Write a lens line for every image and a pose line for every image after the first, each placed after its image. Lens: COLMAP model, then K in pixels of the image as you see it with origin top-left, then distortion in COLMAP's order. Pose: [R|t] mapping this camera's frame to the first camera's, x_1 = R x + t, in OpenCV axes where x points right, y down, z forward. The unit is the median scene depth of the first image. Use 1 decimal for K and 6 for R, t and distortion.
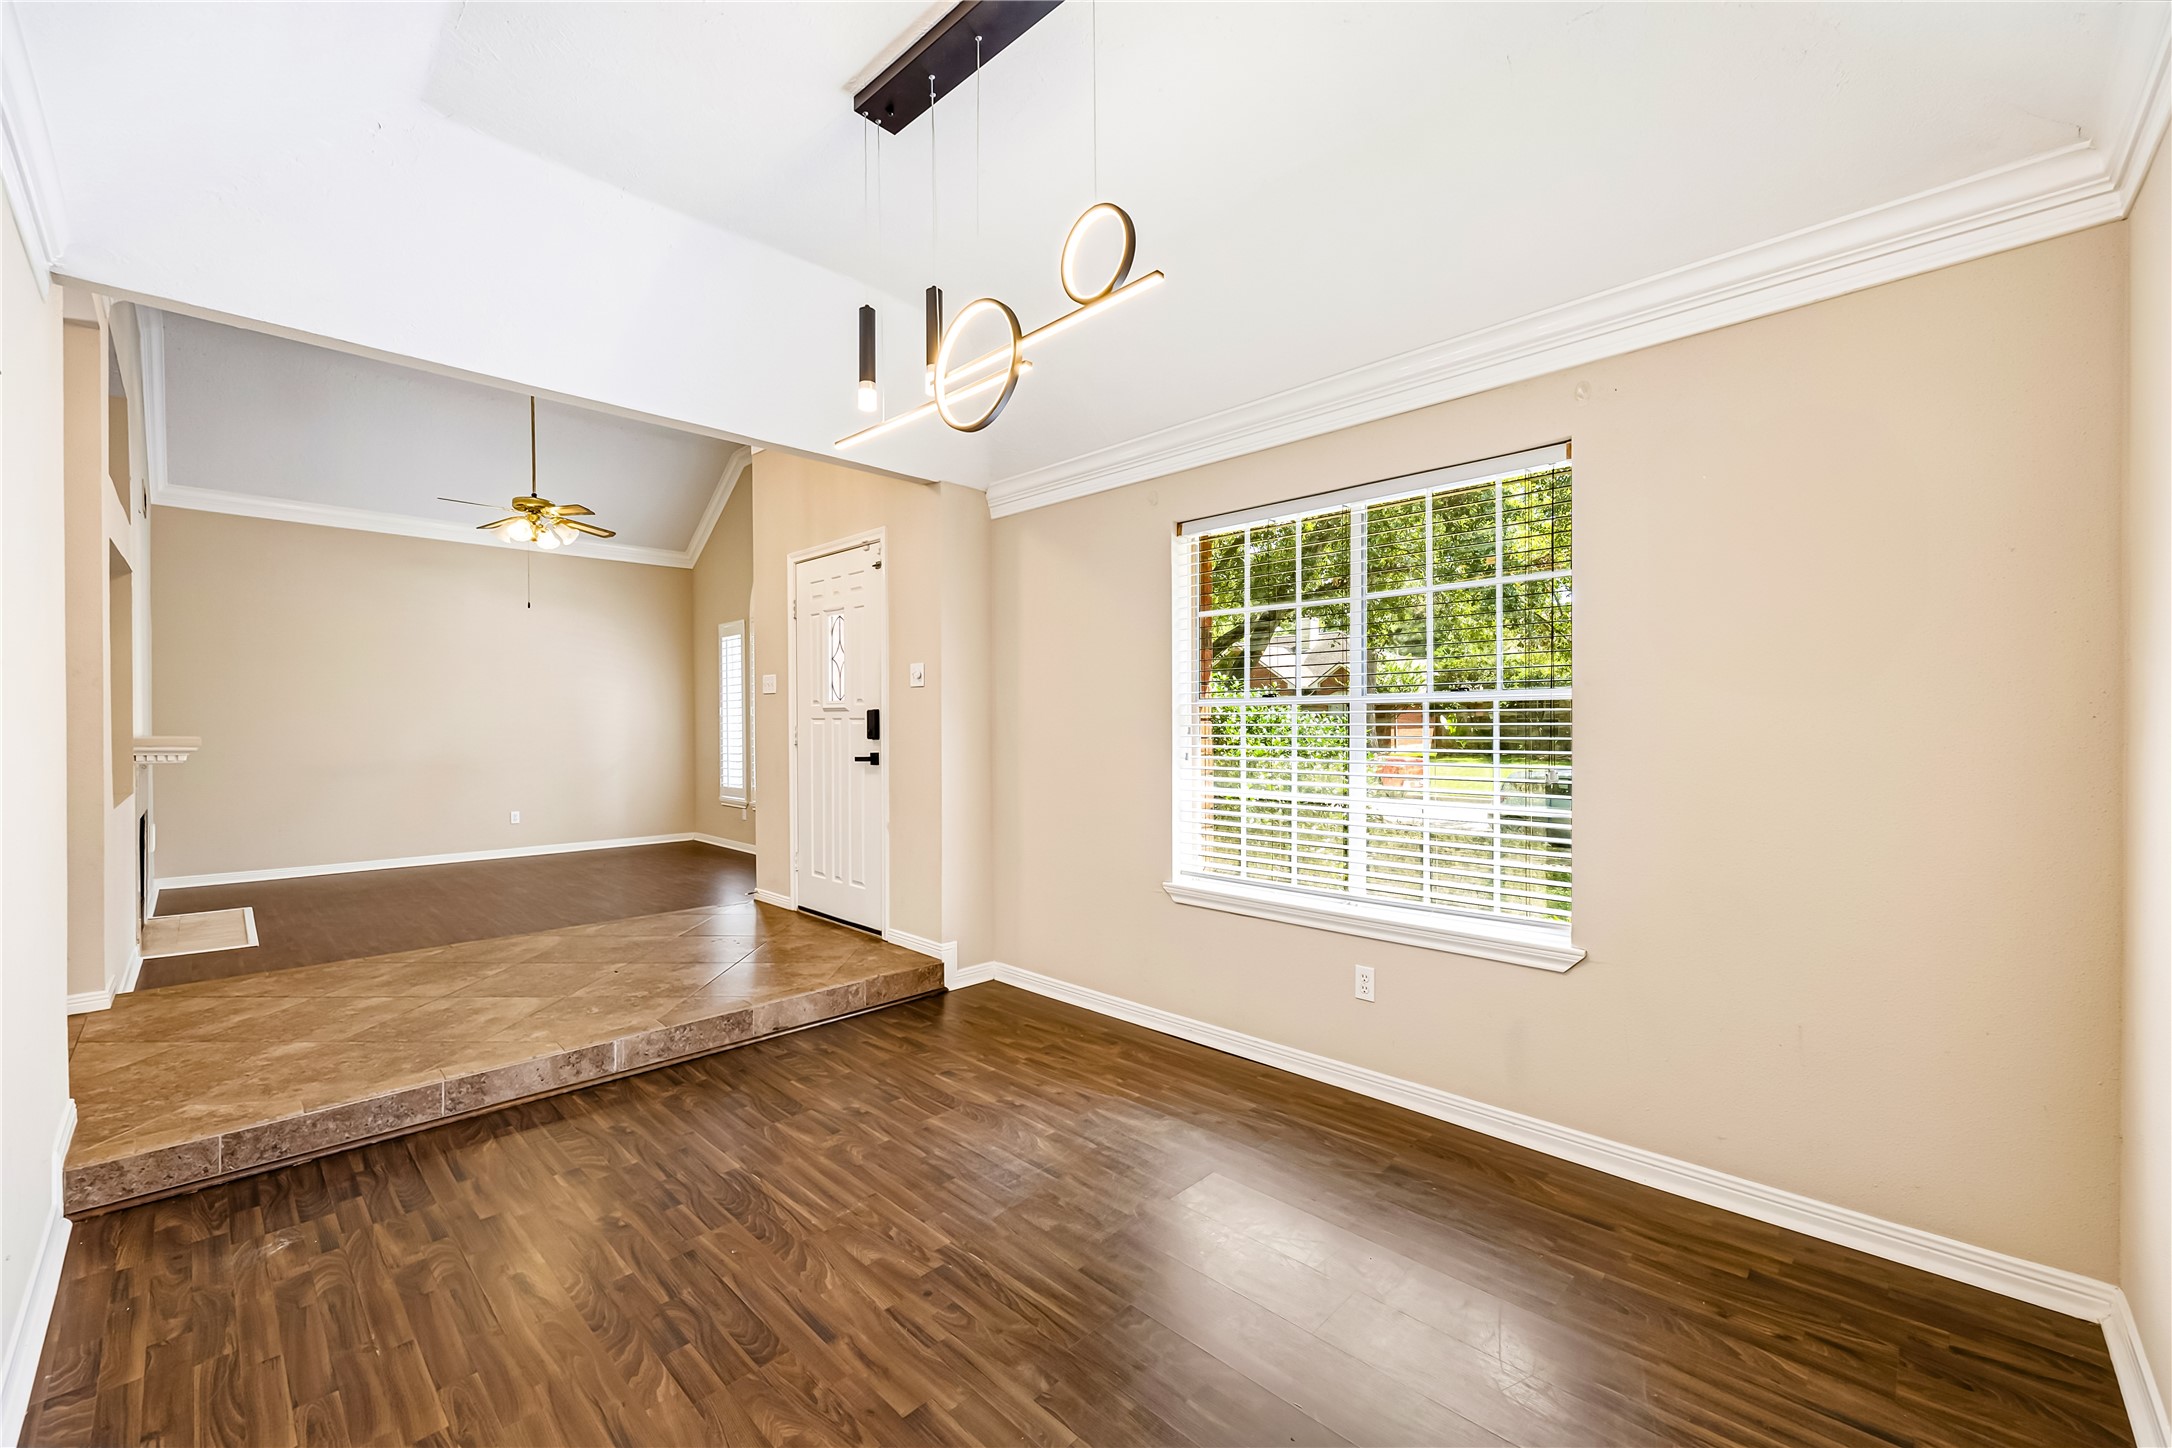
lens RADIAL K [[863.0, 0, 1079.9], [0, 863.0, 725.7], [0, 0, 1]] dist [-0.011148, 0.000778]
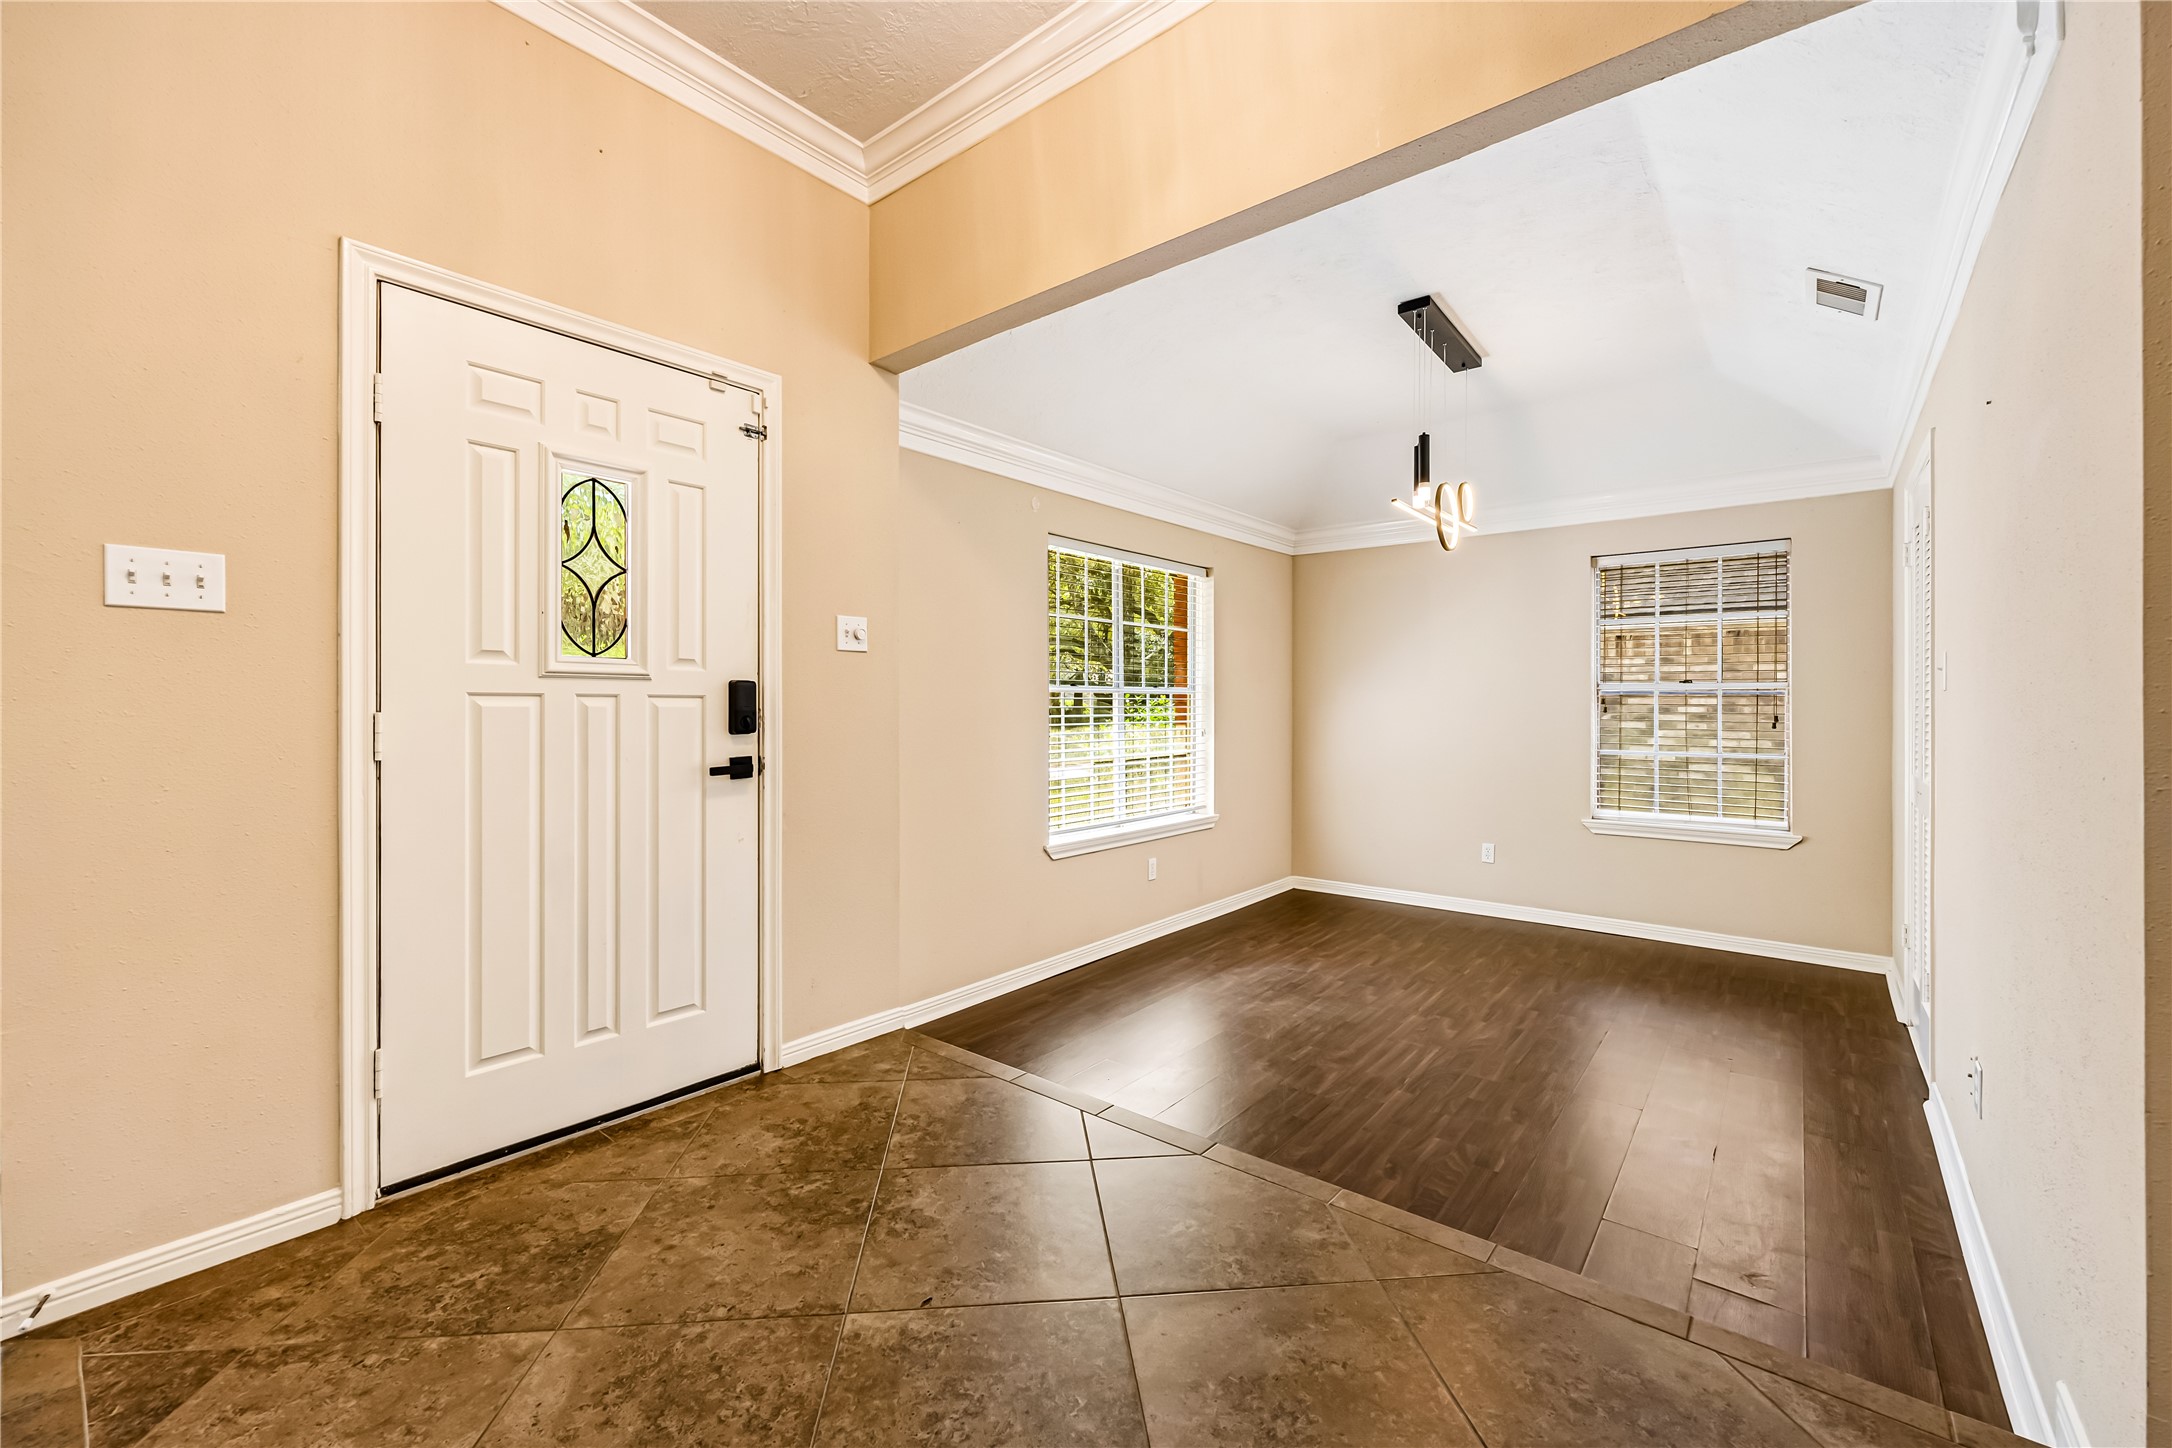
lens RADIAL K [[875.8, 0, 1080.9], [0, 875.8, 701.6], [0, 0, 1]] dist [-0.010076, 0.000147]
pose [[-0.079647, 0.006293, 0.996803, -1.229986], [0.003774, 0.999975, -0.006012, -0.001404], [-0.996816, 0.003283, -0.079669, 1.218251]]
